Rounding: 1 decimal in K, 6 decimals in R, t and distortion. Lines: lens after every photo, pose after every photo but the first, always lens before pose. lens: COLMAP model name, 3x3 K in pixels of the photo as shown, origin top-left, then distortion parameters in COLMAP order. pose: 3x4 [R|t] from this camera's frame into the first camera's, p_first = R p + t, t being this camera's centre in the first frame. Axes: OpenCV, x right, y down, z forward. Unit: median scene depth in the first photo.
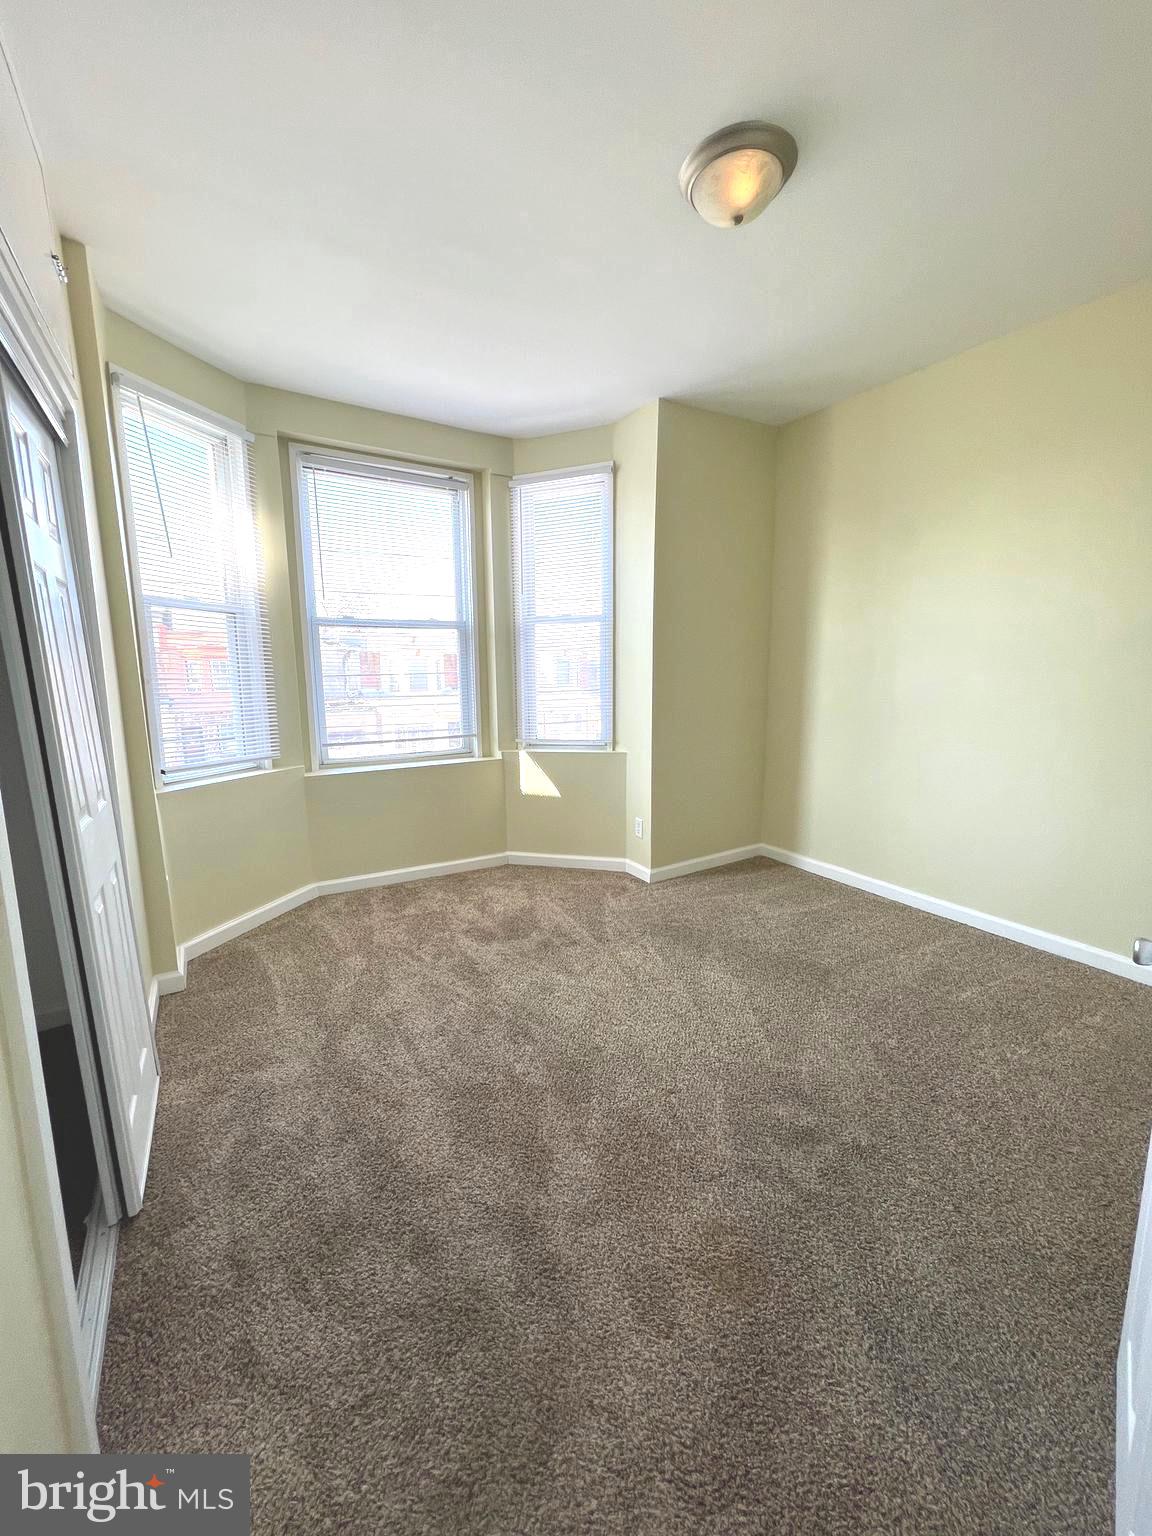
lens RADIAL K [[617.1, 0, 573.6], [0, 617.1, 771.9], [0, 0, 1]] dist [-0.000239, 0.000148]
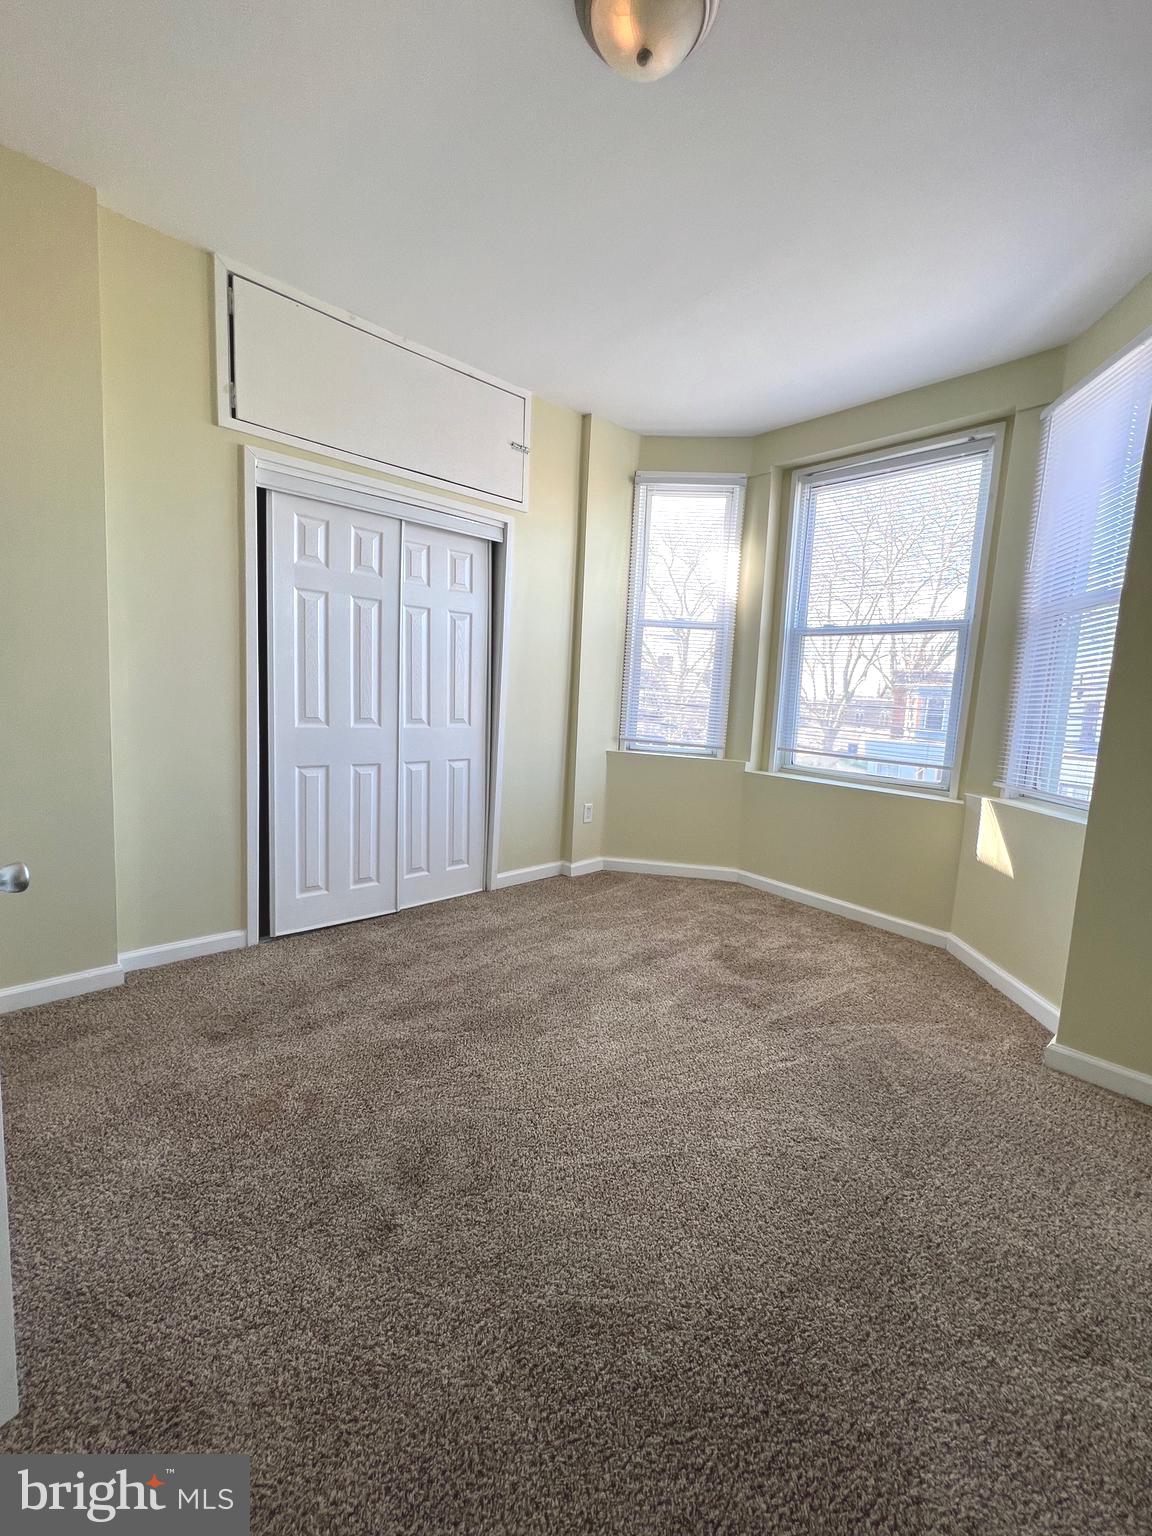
lens RADIAL K [[617.1, 0, 569.9], [0, 617.1, 764.8], [0, 0, 1]] dist [-0.000239, 0.000148]
pose [[0.181244, 0.133889, -0.974281, 0.610105], [-0.216111, 0.971895, 0.093358, -0.040433], [0.959399, 0.193633, 0.205085, 0.490436]]
